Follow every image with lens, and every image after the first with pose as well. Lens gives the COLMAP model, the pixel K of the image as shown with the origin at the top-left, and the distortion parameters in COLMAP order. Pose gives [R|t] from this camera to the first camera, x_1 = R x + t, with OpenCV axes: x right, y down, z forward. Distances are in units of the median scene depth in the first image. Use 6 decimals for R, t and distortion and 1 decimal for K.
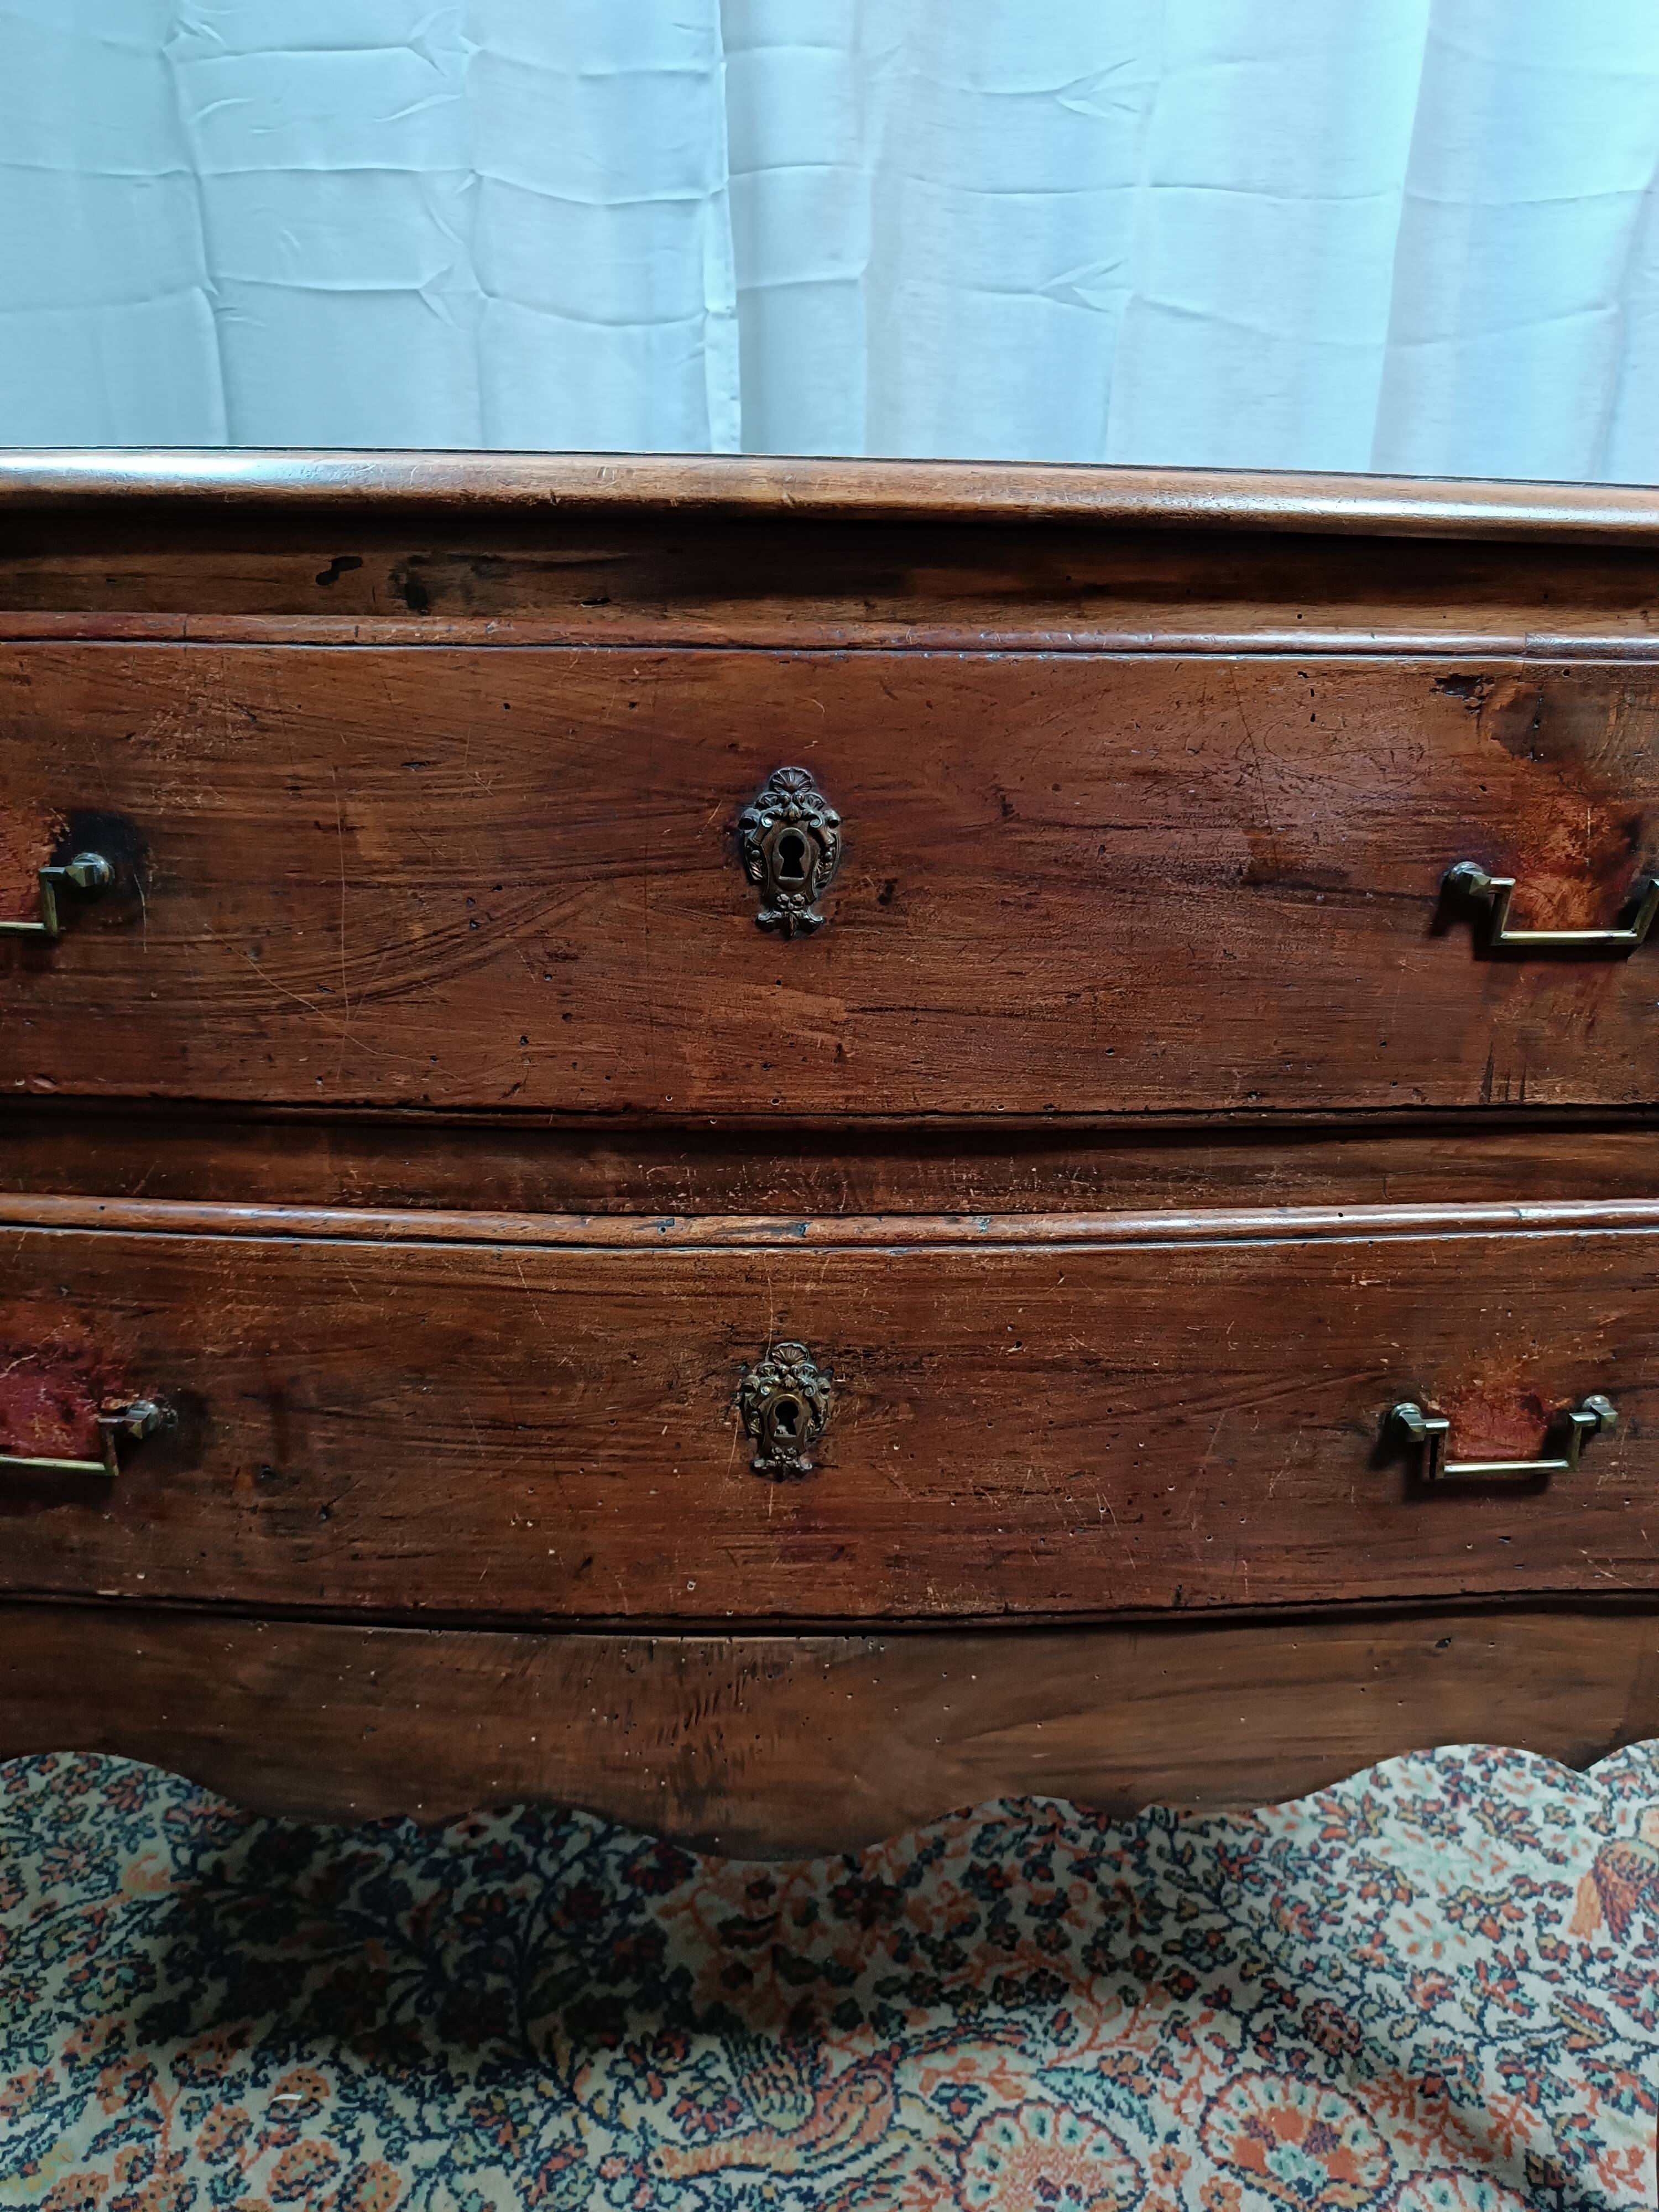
lens RADIAL K [[1606.1, 0, 831.8], [0, 1606.1, 1104.4], [0, 0, 1]] dist [-0.001890, -0.006097]
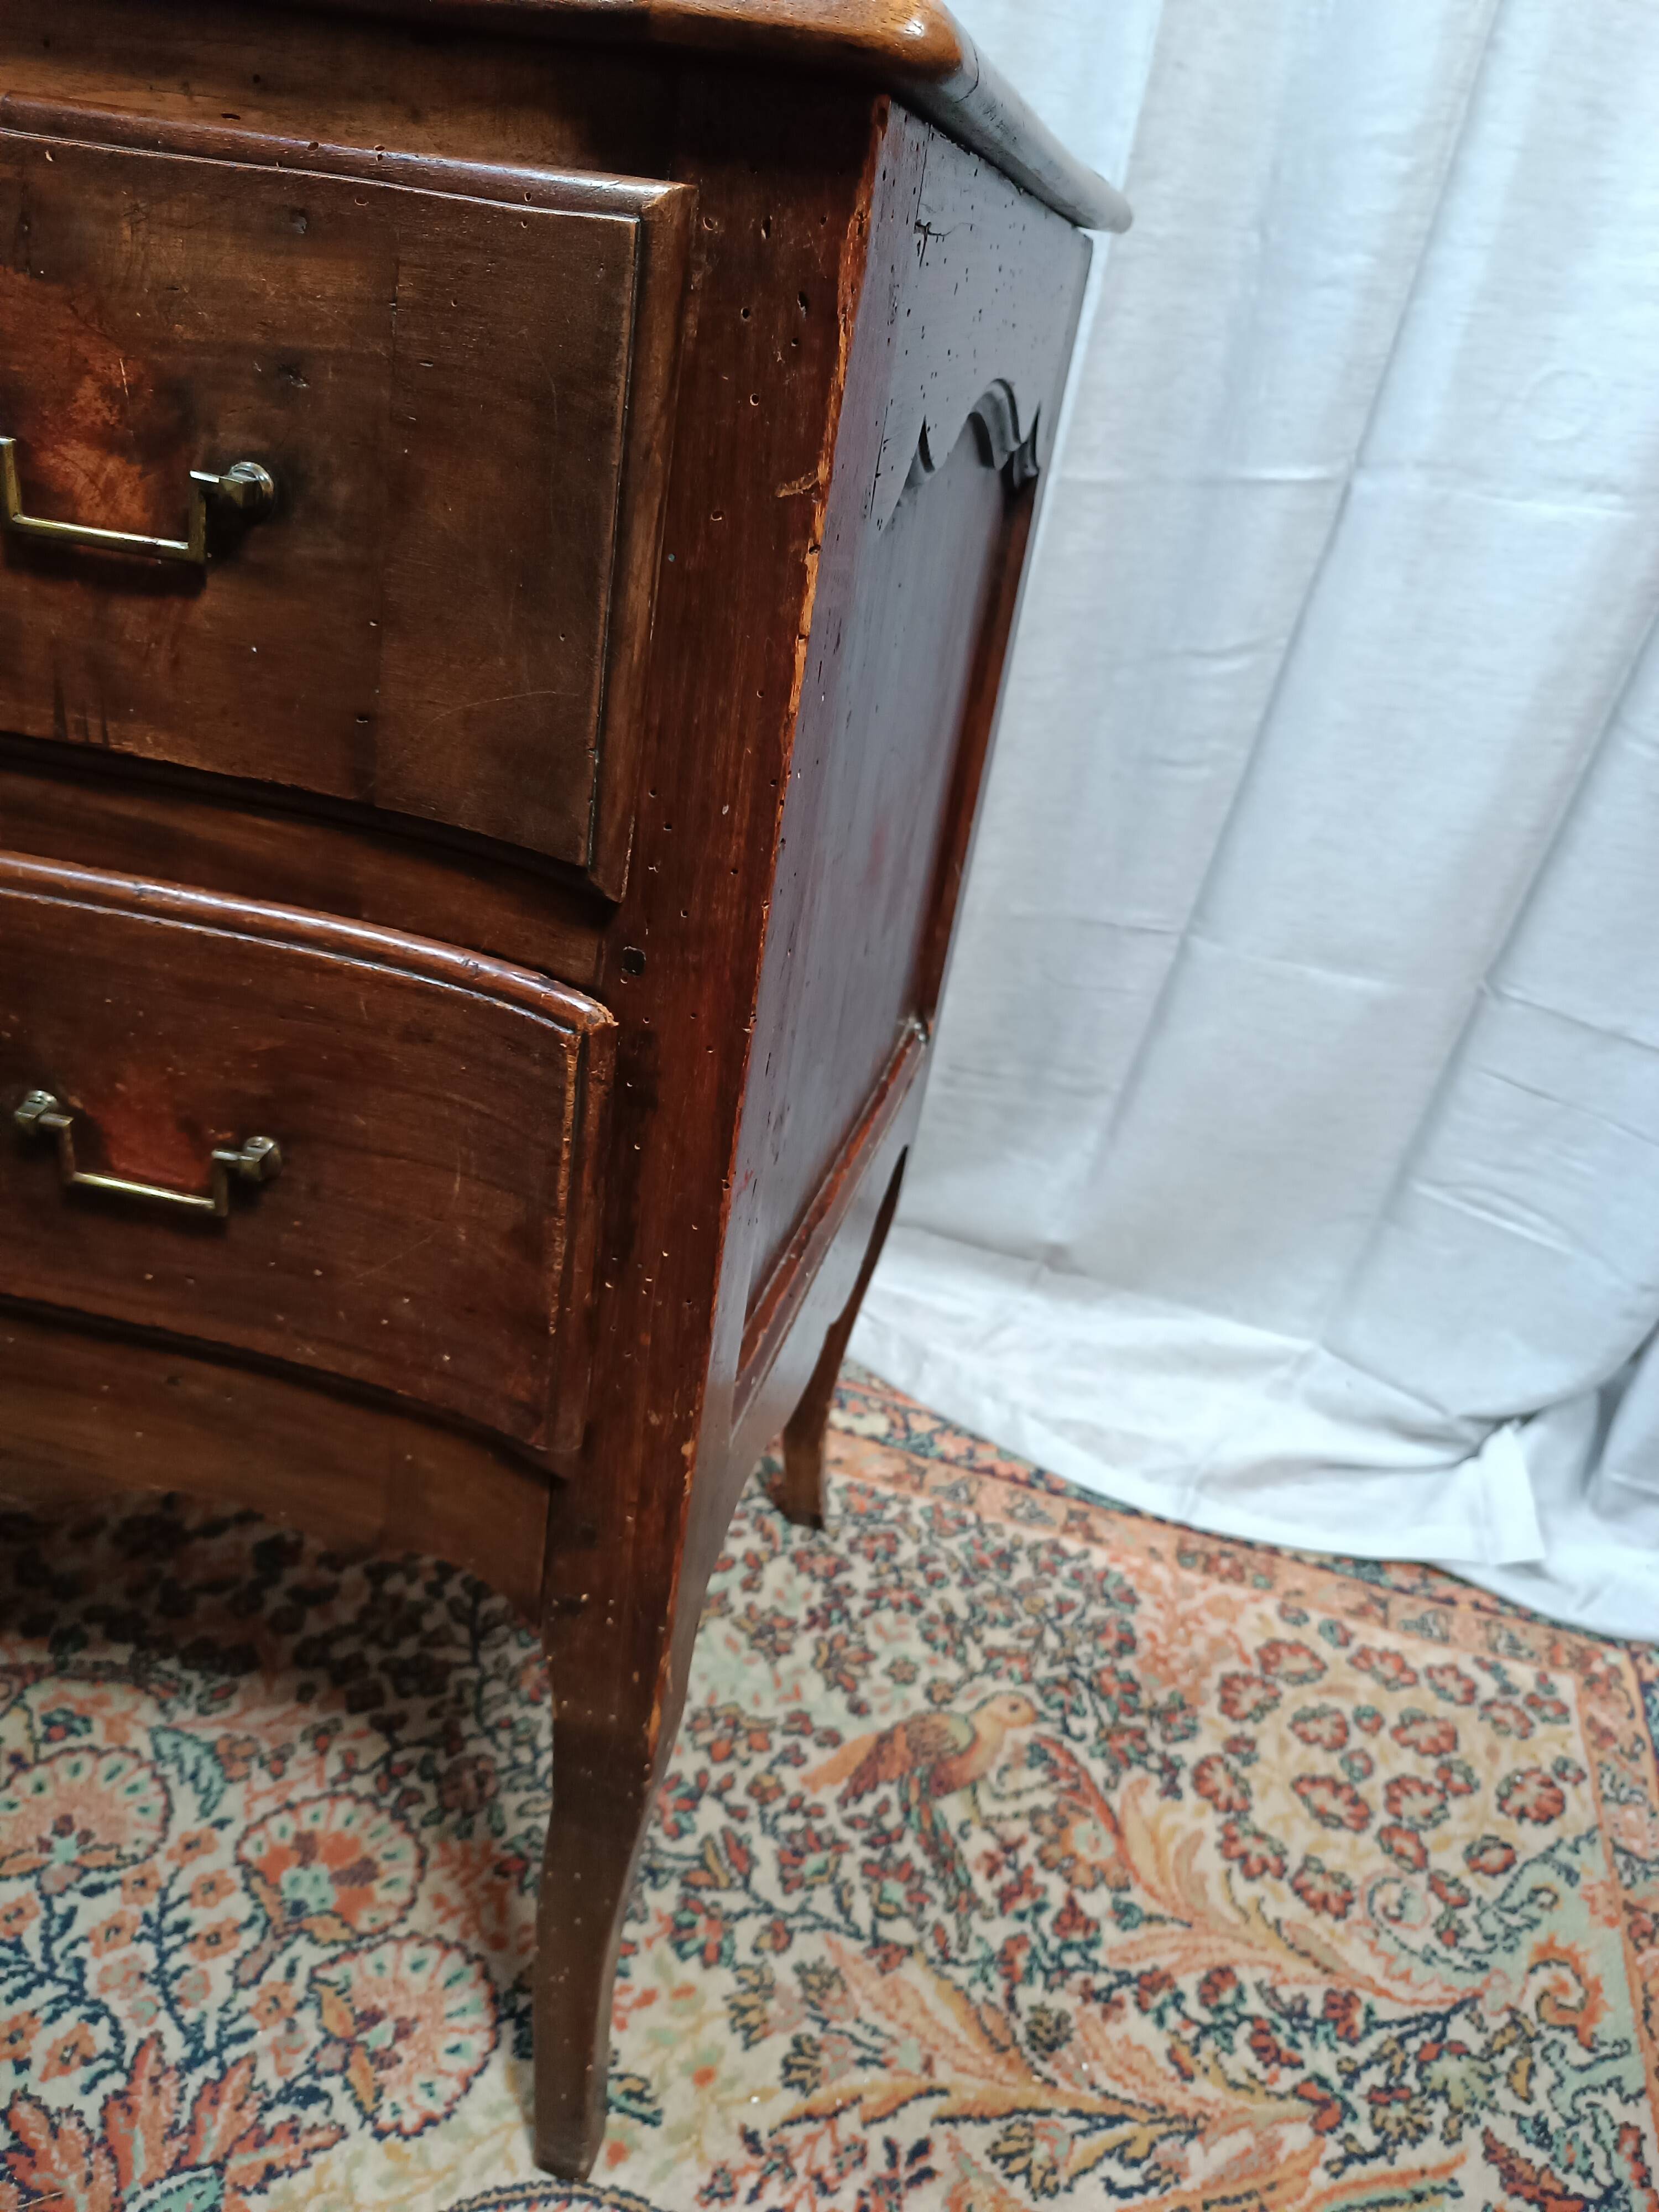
lens RADIAL K [[1615.0, 0, 835.2], [0, 1615.0, 1104.8], [0, 0, 1]] dist [-0.001991, -0.009378]
pose [[0.955480, 0.226287, -0.189345, 0.643490], [-0.193220, 0.964860, 0.178075, -0.028273], [0.222987, -0.133562, 0.965628, 0.184516]]
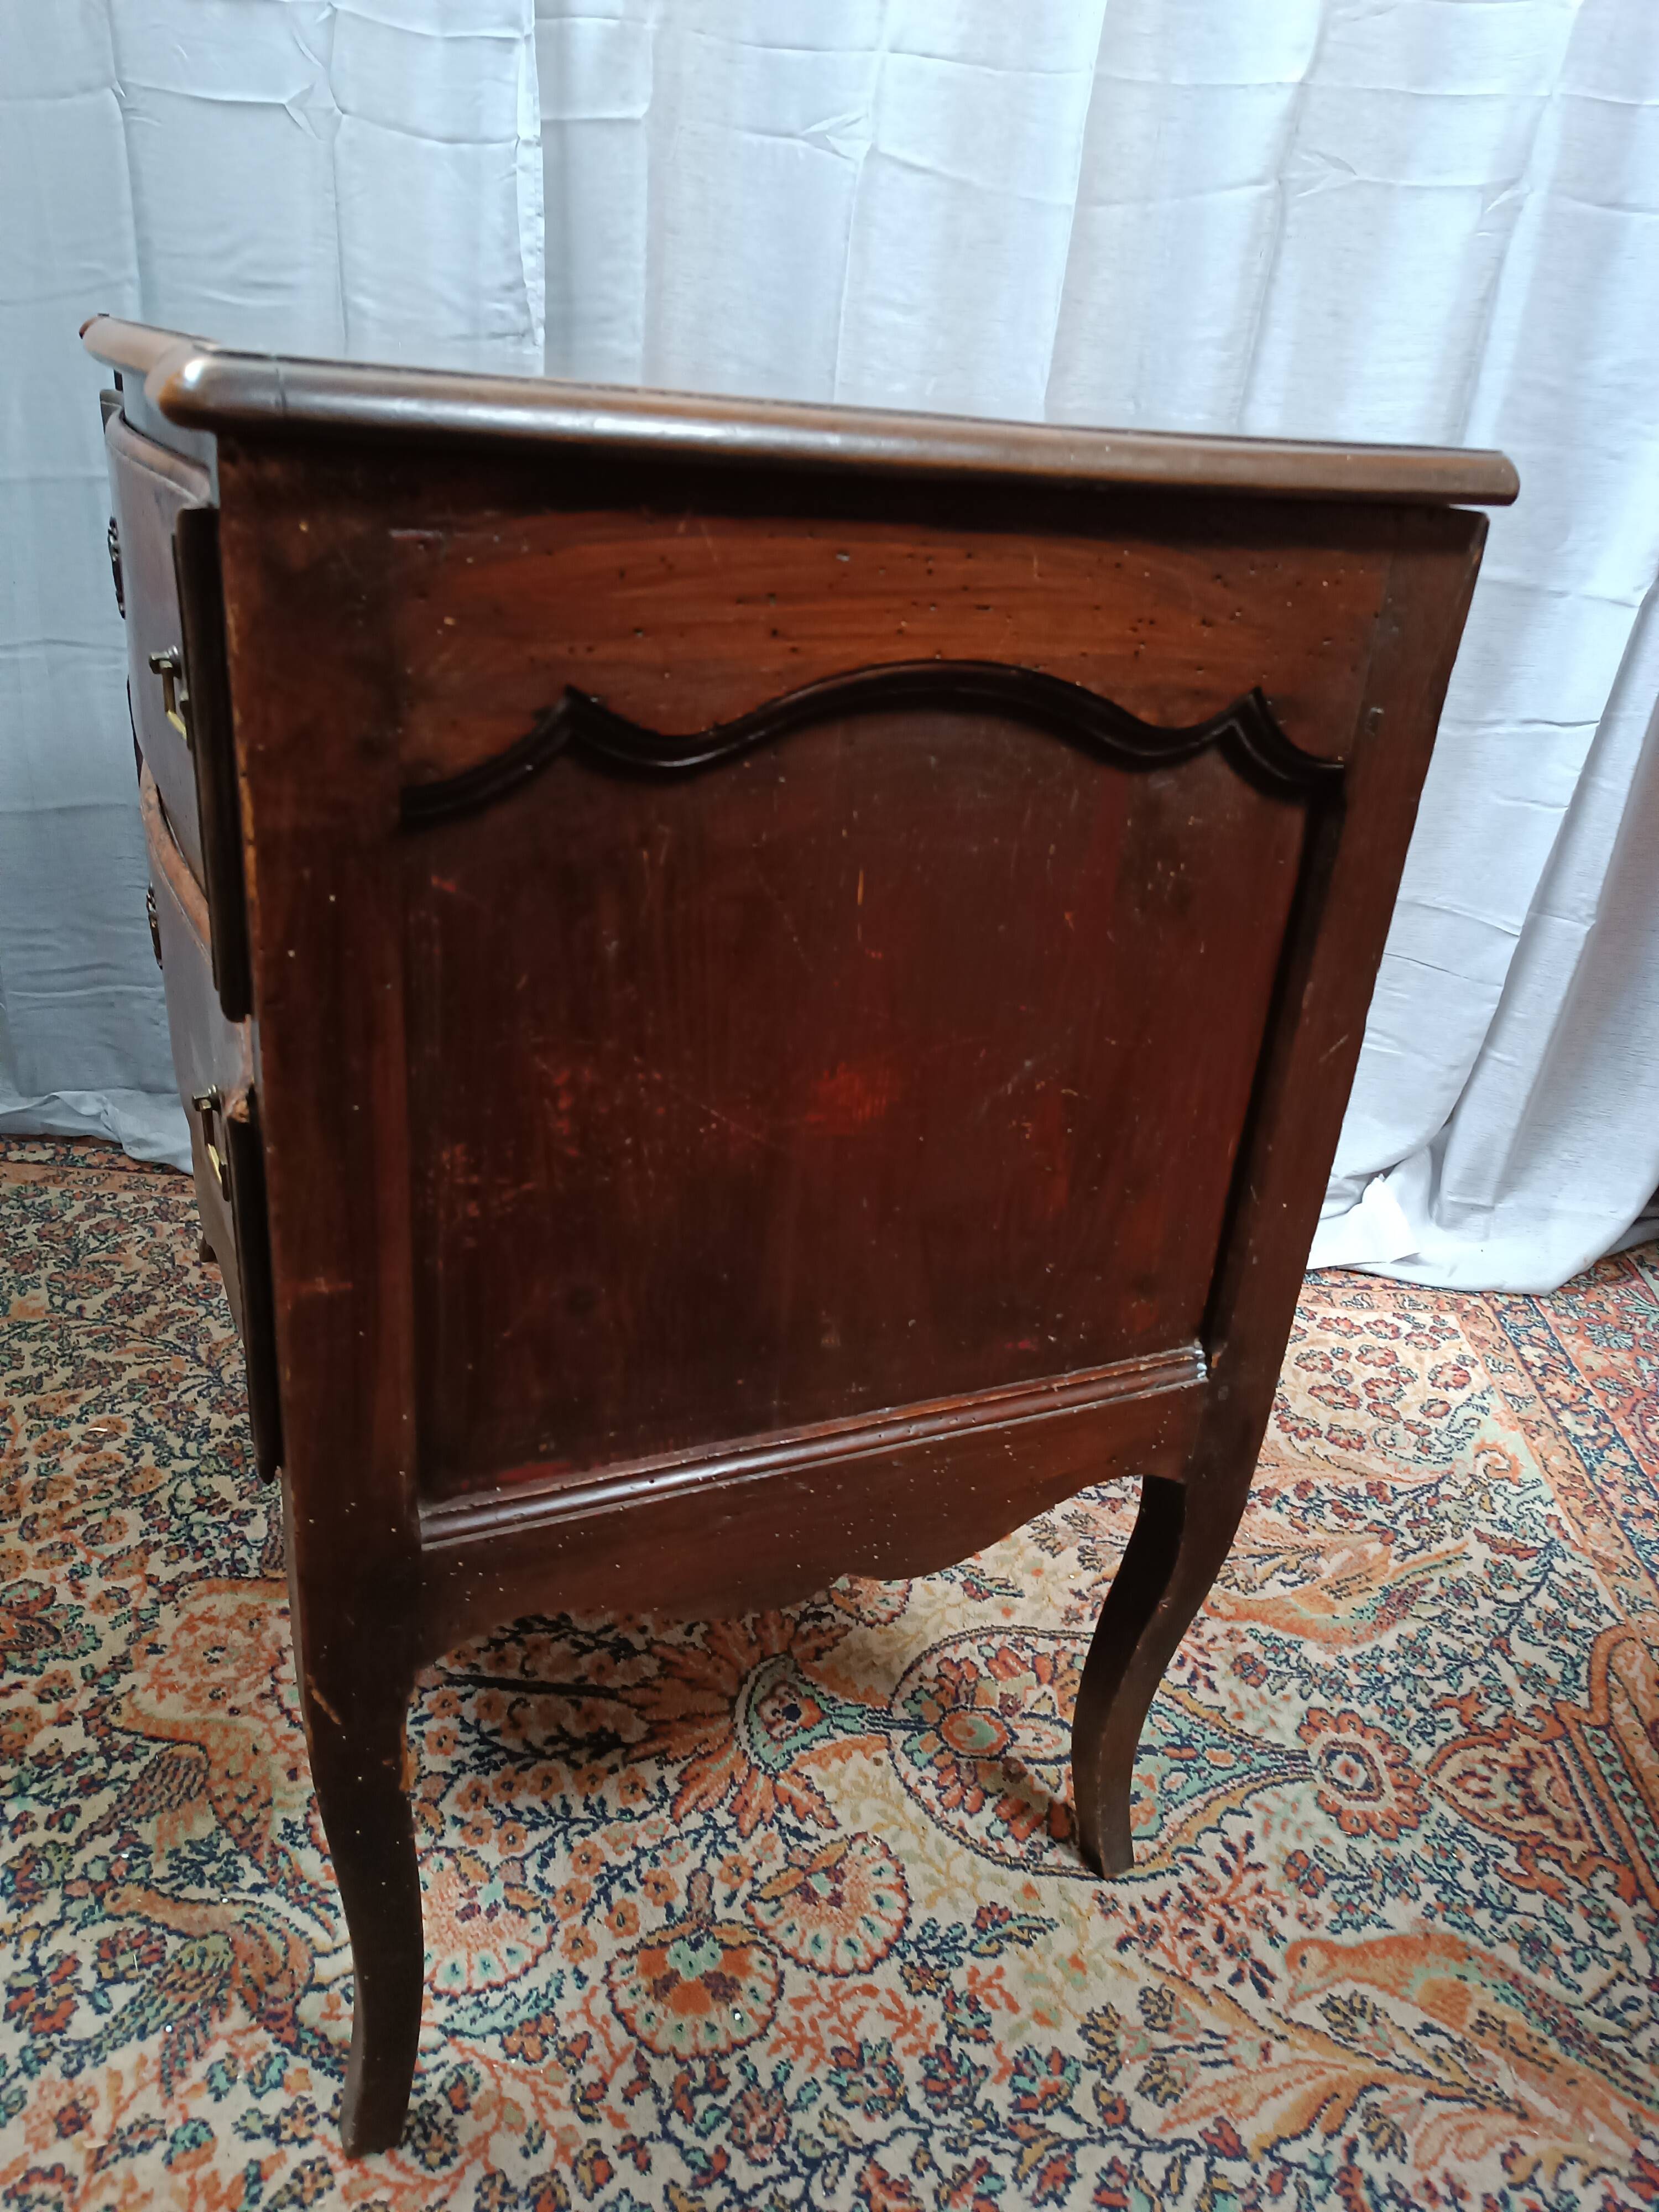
lens RADIAL K [[1583.7, 0, 836.5], [0, 1583.7, 1106.8], [0, 0, 1]] dist [0.019609, -0.020591]
pose [[0.995981, 0.085283, -0.027375, 0.357612], [-0.080626, 0.986764, 0.140702, 0.057779], [0.039013, -0.137930, 0.989673, -0.395329]]
